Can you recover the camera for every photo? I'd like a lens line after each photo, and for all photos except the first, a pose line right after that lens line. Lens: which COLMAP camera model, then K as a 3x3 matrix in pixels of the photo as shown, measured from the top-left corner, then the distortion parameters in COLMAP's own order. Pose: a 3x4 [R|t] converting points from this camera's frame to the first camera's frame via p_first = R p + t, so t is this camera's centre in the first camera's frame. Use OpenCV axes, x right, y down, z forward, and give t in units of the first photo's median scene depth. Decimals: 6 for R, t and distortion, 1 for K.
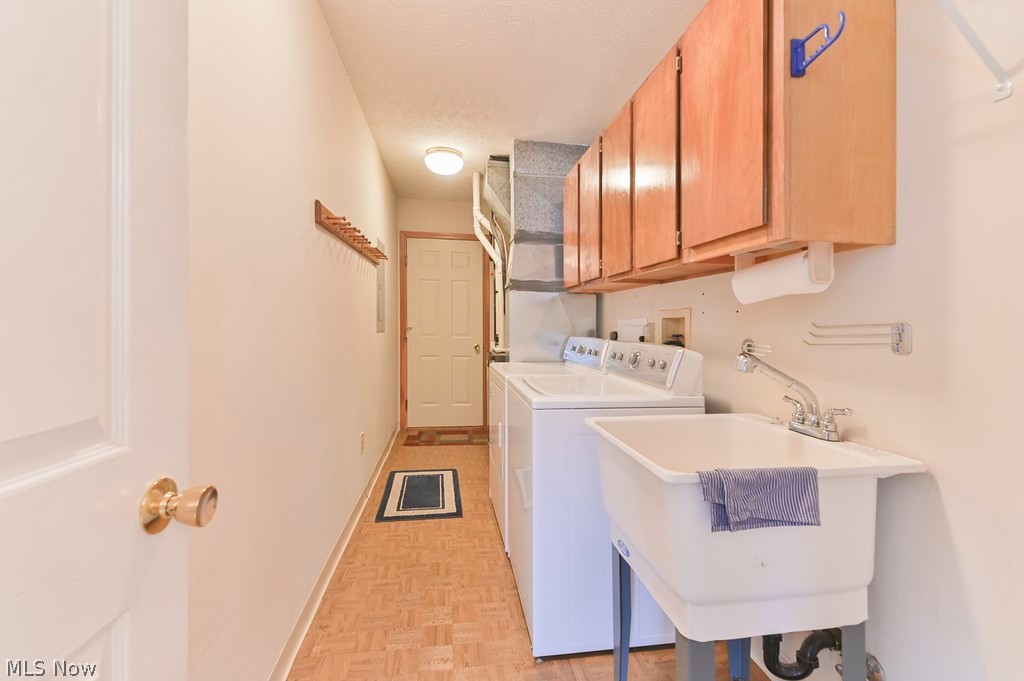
lens RADIAL K [[448.2, 0, 513.2], [0, 448.2, 332.2], [0, 0, 1]] dist [0.008346, -0.007937]
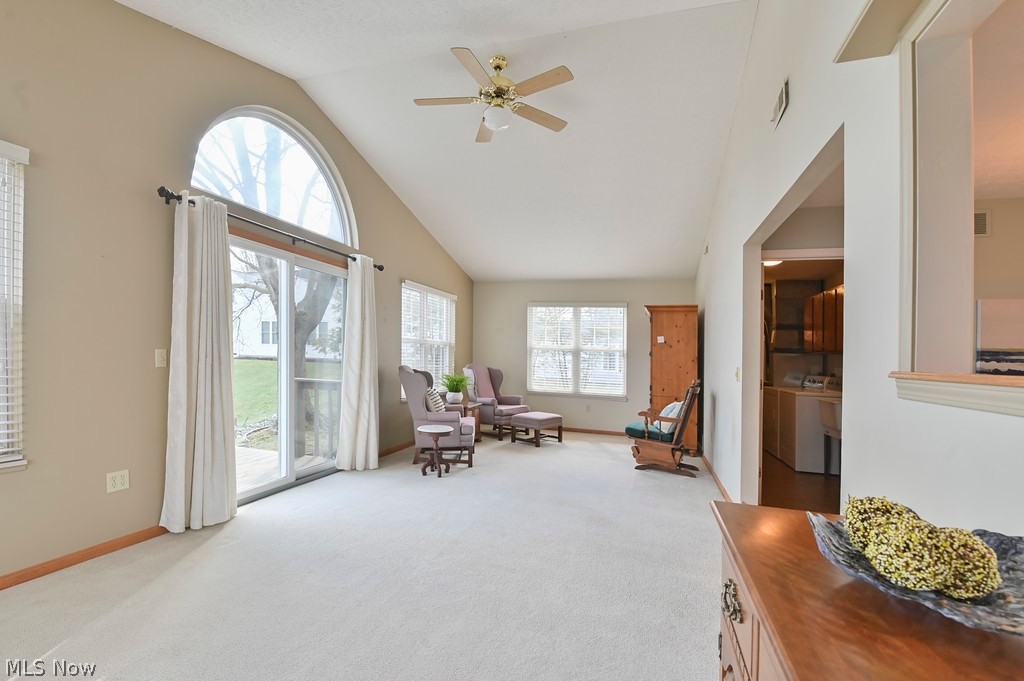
lens RADIAL K [[448.2, 0, 499.9], [0, 448.2, 353.4], [0, 0, 1]] dist [0.008346, -0.007937]
pose [[0.894548, 0.009261, -0.446876, -0.211514], [-0.025888, 0.999180, -0.031115, 0.010251], [0.446222, 0.039403, 0.894054, -1.448143]]
